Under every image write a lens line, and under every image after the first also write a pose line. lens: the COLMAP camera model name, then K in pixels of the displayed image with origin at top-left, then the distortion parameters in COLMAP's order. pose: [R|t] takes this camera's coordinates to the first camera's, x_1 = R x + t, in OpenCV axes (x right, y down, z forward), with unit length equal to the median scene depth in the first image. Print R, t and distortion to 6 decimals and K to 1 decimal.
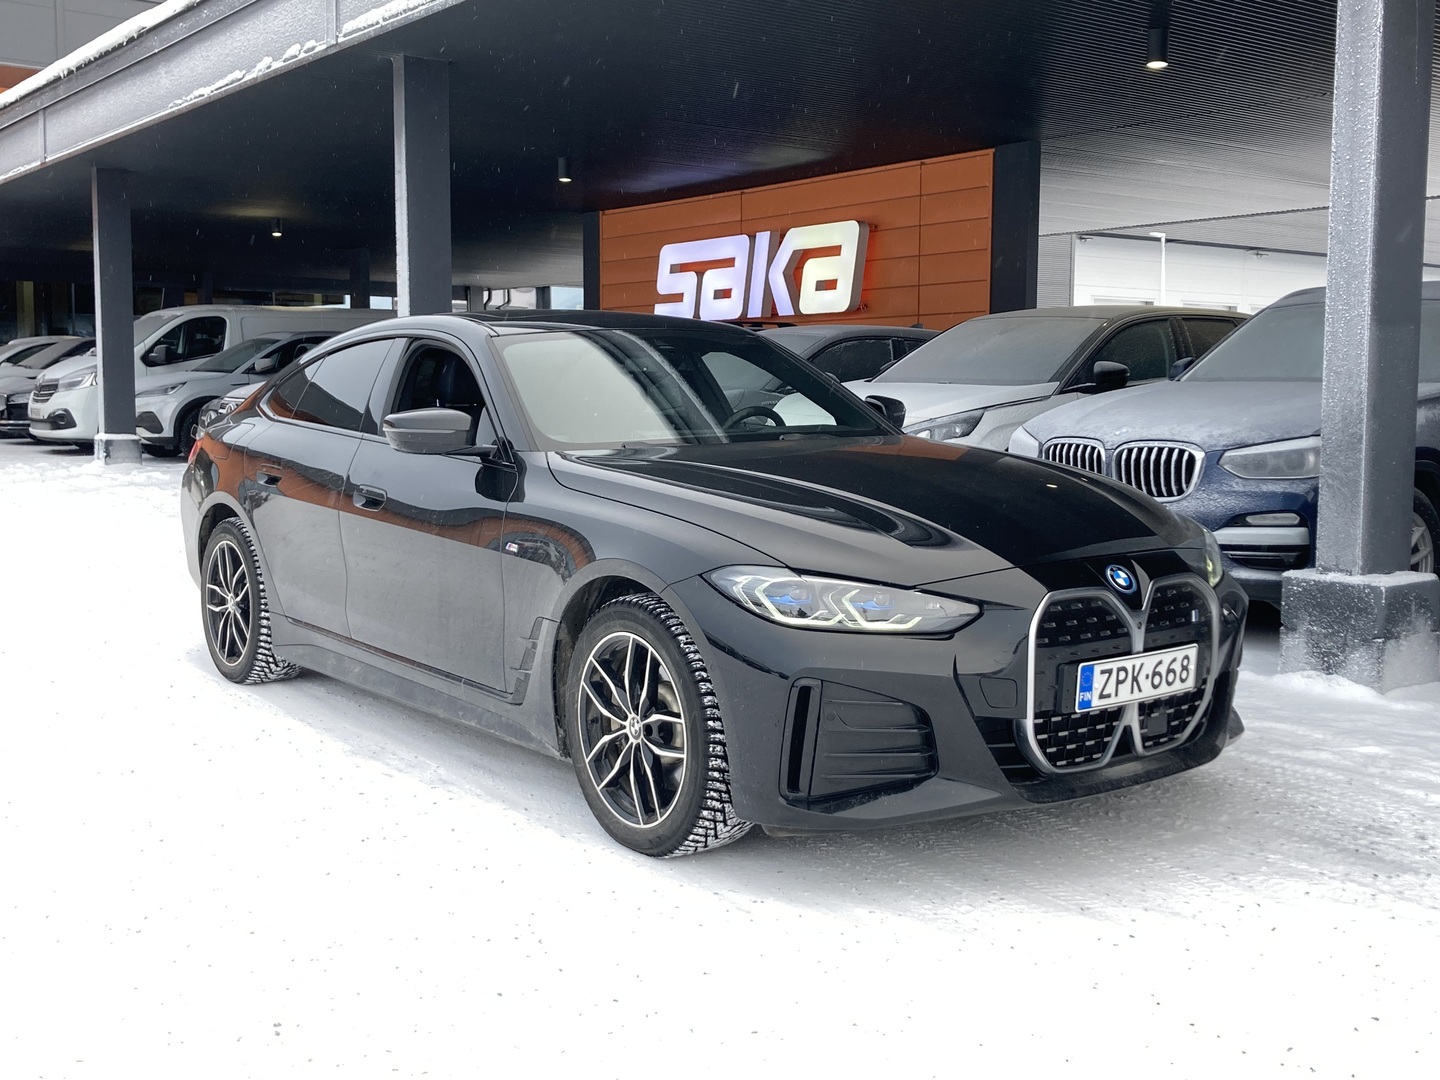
lens RADIAL K [[1599.0, 0, 719.4], [0, 1599.0, 545.5], [0, 0, 1]] dist [-0.012926, 0.000000]
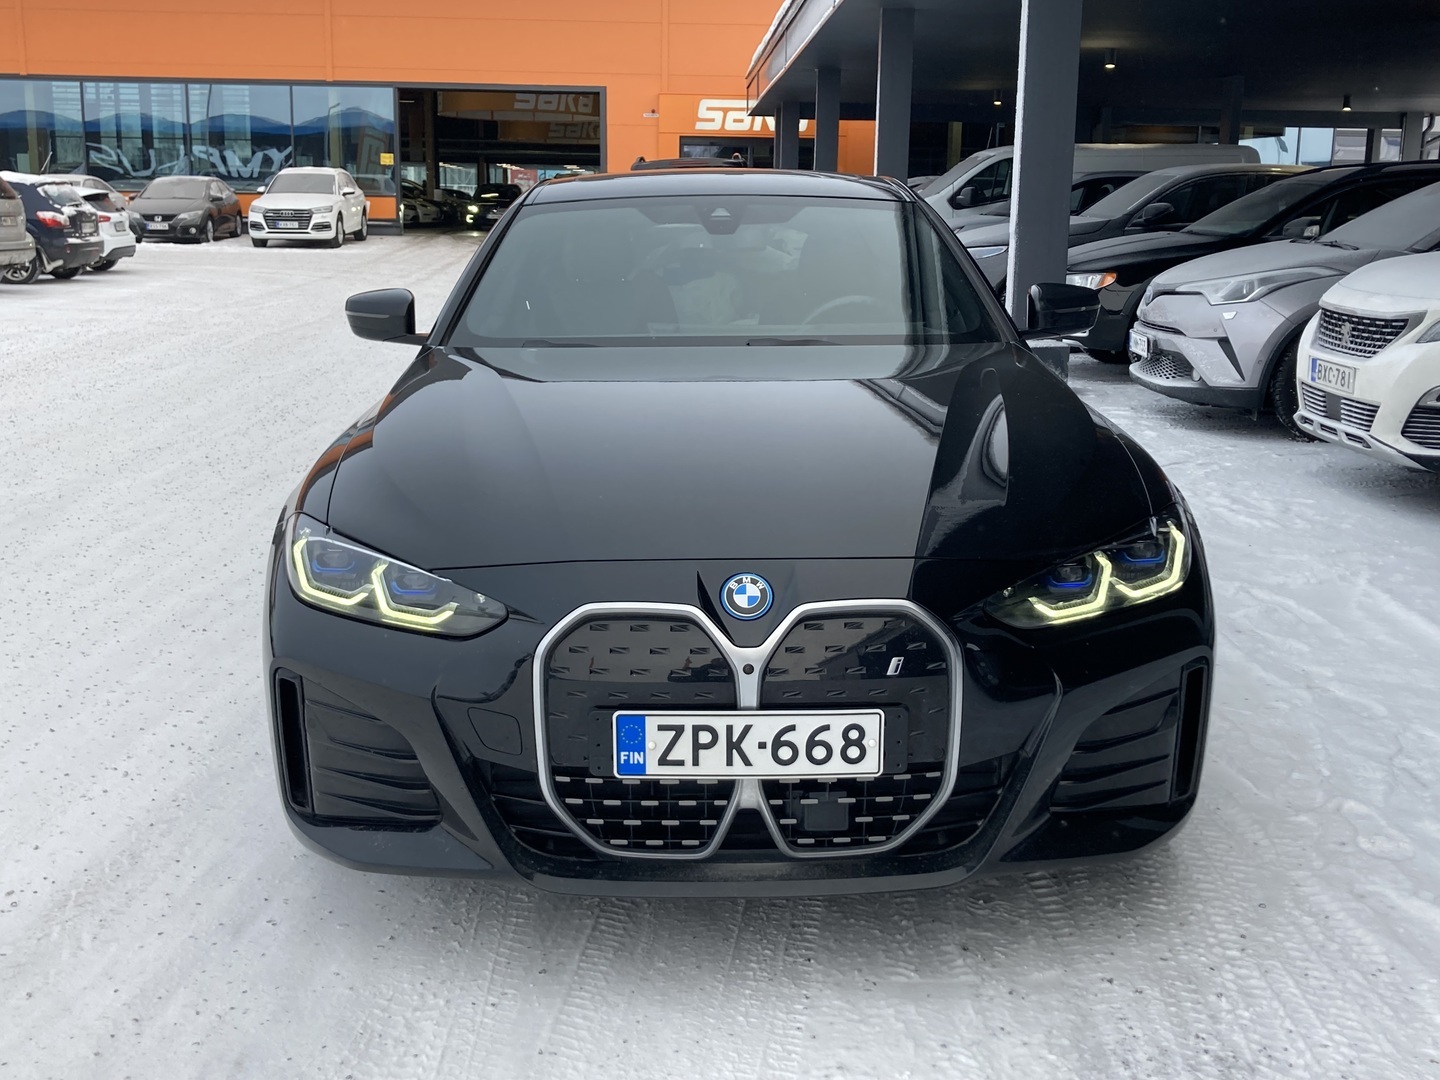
lens RADIAL K [[1599.0, 0, 719.8], [0, 1599.0, 533.8], [0, 0, 1]] dist [-0.012926, 0.000000]
pose [[0.800811, 0.120010, -0.586771, 0.635611], [-0.063233, 0.991185, 0.116425, -0.082513], [0.595570, -0.056131, 0.801340, 0.458300]]
